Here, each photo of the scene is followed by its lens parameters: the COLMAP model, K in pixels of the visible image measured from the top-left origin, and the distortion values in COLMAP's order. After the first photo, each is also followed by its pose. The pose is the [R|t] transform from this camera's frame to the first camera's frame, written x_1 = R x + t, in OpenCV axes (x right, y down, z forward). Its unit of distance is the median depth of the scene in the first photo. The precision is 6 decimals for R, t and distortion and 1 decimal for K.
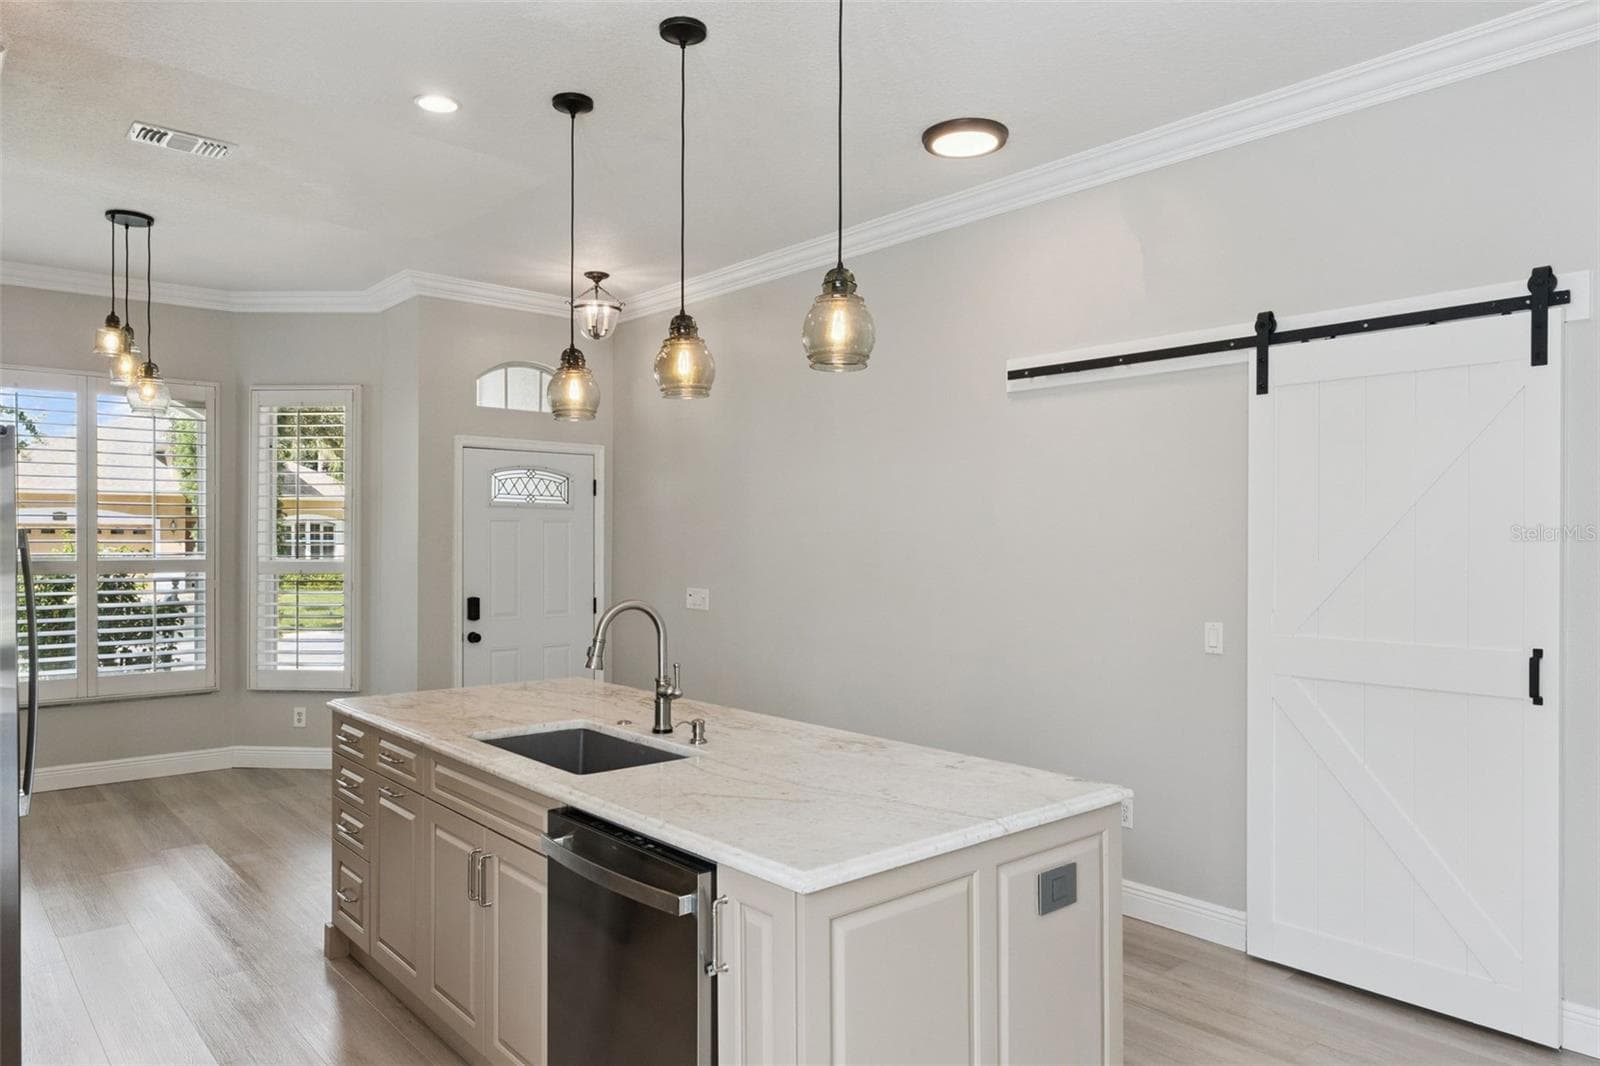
lens RADIAL K [[1048.2, 0, 803.1], [0, 1048.2, 540.6], [0, 0, 1]] dist [-0.006135, 0.002701]
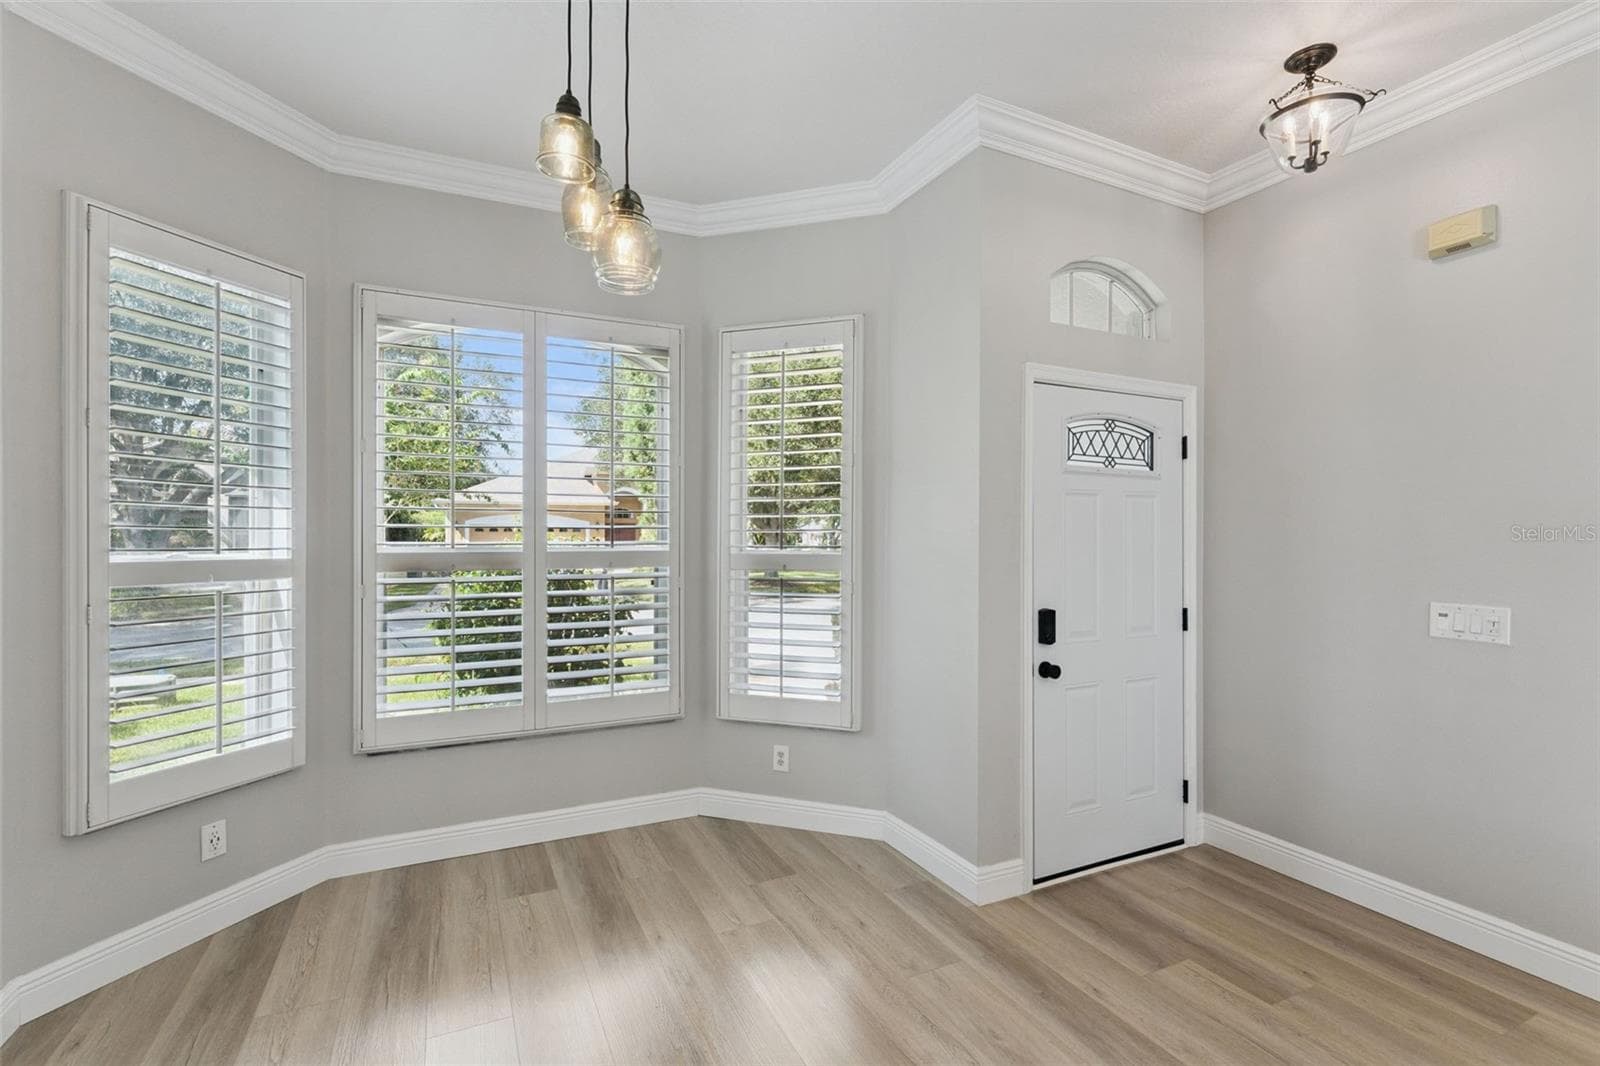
lens RADIAL K [[727.2, 0, 804.2], [0, 727.2, 529.0], [0, 0, 1]] dist [0.001278, -0.000159]
pose [[0.966668, -0.004871, -0.255985, -0.335564], [0.002262, 0.999942, -0.010486, 0.007774], [0.256022, 0.009557, 0.966624, 0.502645]]
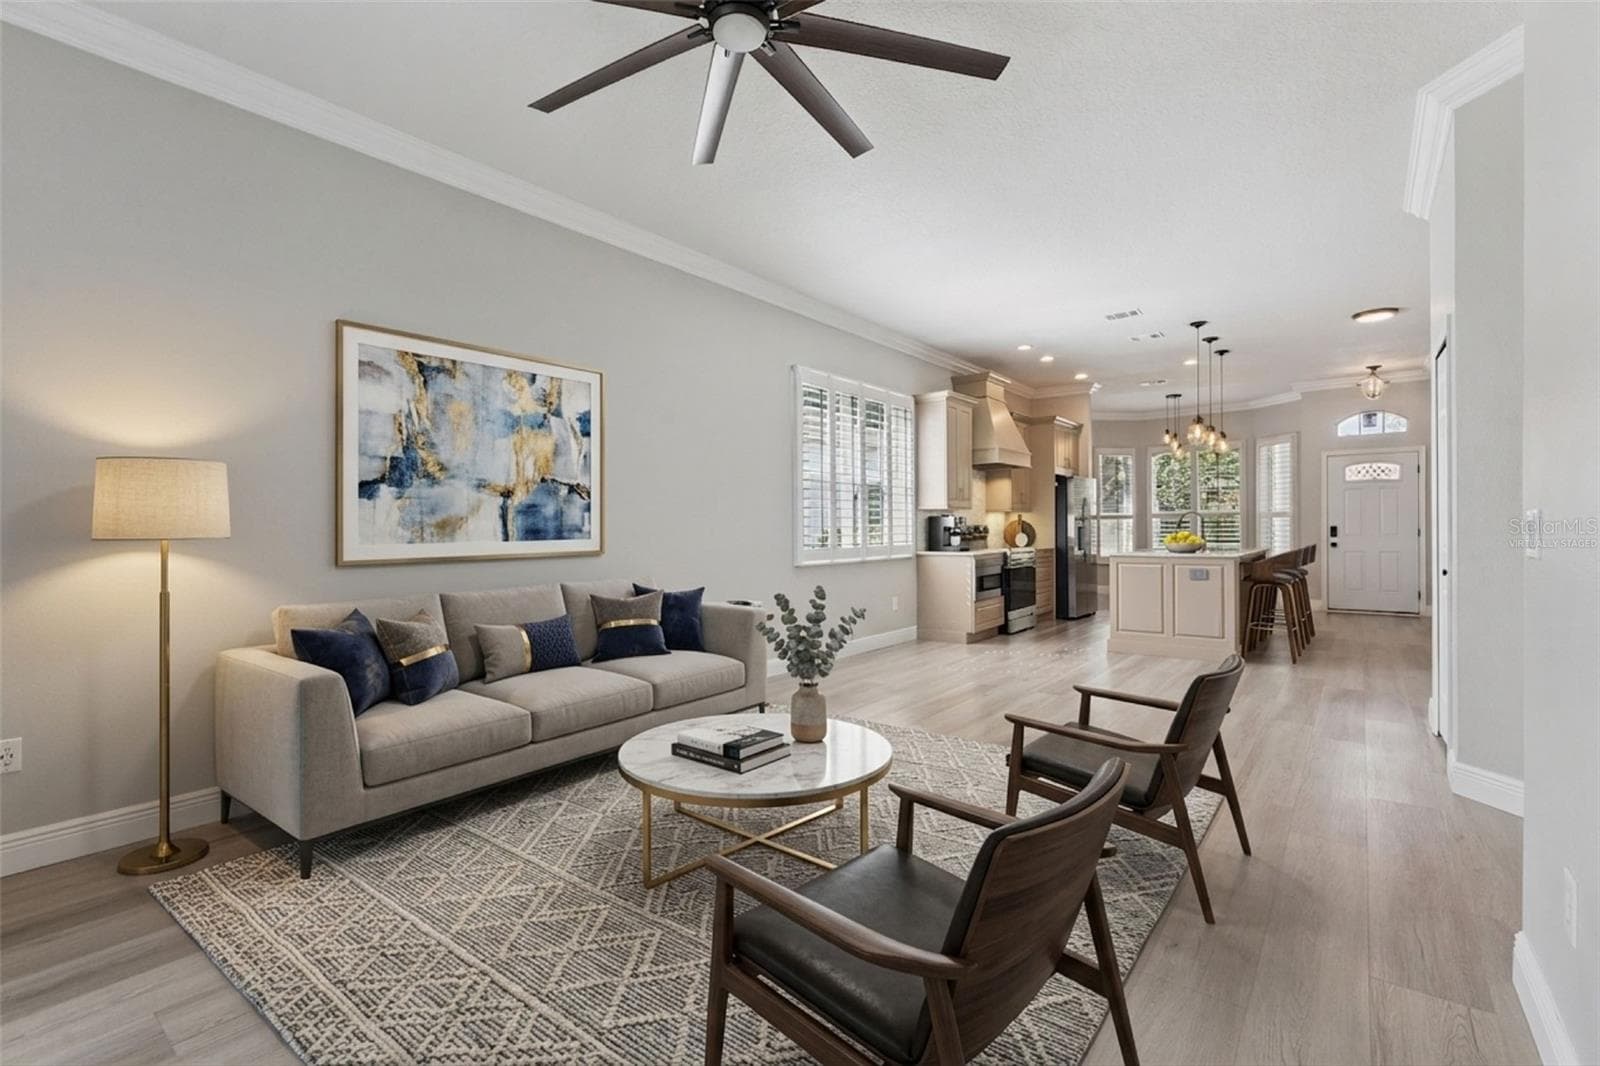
lens RADIAL K [[727.2, 0, 796.4], [0, 727.2, 532.5], [0, 0, 1]] dist [0.001278, -0.000159]
pose [[0.188696, 0.000055, -0.982036, 0.914119], [0.010076, 0.999947, 0.001992, 0.051646], [0.981984, -0.010271, 0.188685, -0.350516]]
